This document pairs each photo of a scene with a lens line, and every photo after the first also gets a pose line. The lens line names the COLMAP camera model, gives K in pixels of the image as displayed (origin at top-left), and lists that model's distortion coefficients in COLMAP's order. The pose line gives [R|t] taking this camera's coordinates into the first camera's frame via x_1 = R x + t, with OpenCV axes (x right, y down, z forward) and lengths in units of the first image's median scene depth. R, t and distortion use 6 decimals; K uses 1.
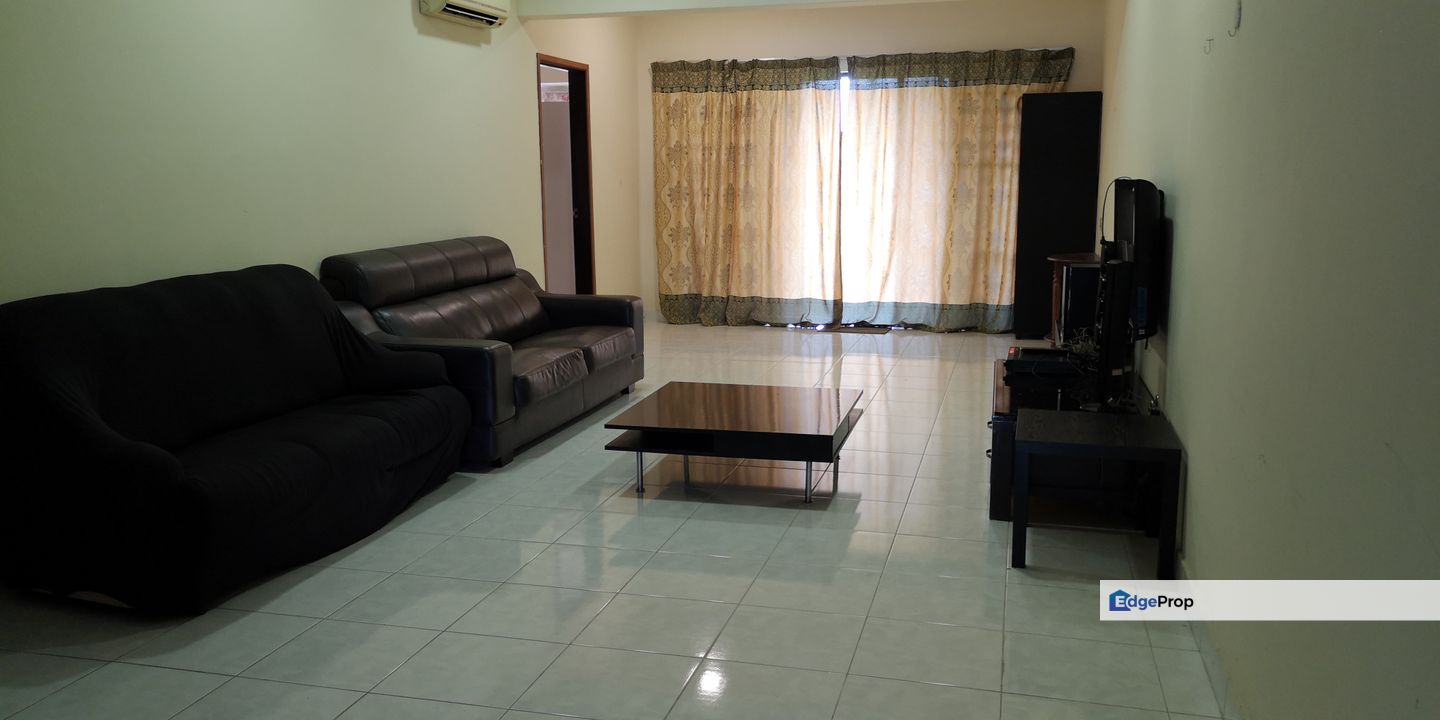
lens RADIAL K [[1129.2, 0, 722.0], [0, 1129.2, 363.8], [0, 0, 1]] dist [-0.000207, 0.002699]
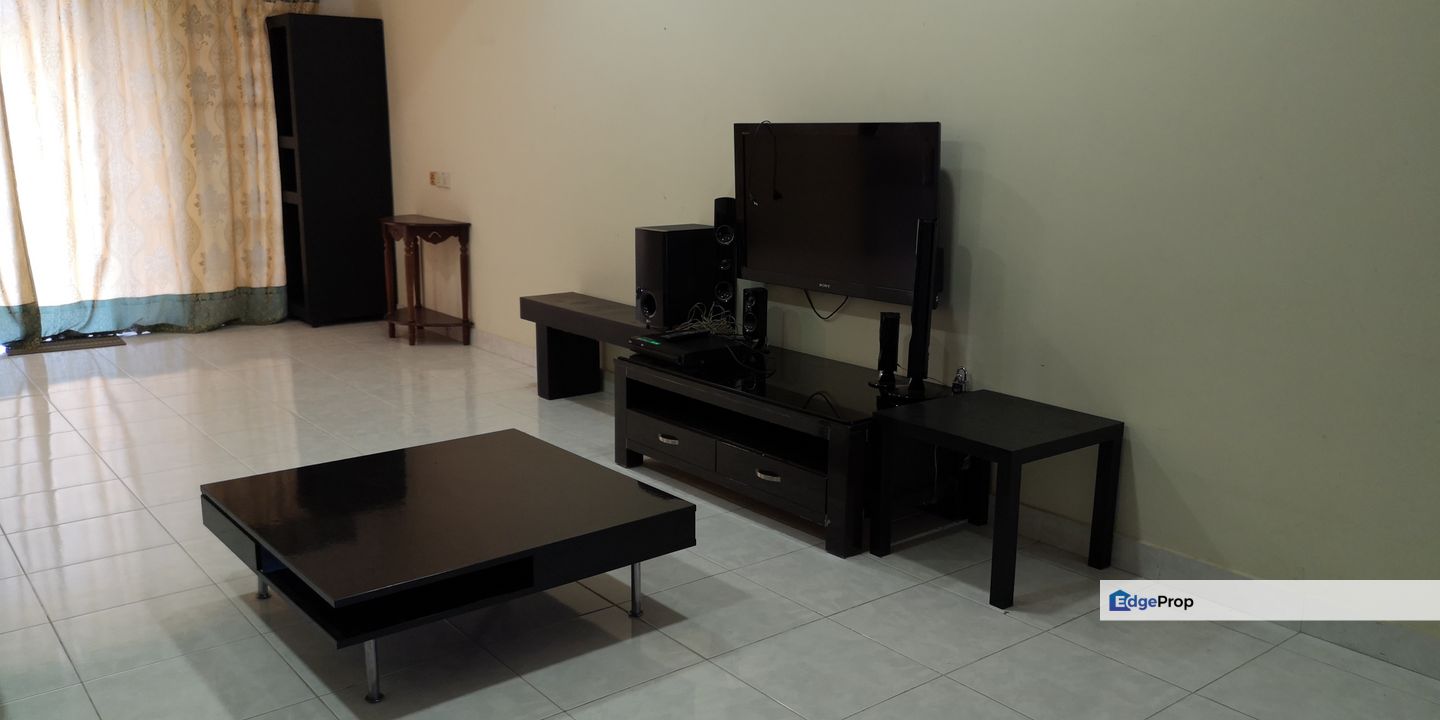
lens RADIAL K [[1129.2, 0, 723.1], [0, 1129.2, 352.7], [0, 0, 1]] dist [-0.000207, 0.002699]
pose [[0.574591, -0.147705, 0.805002, -0.206631], [0.121527, 0.988074, 0.094554, -0.042997], [-0.809368, 0.043500, 0.585689, 0.296225]]
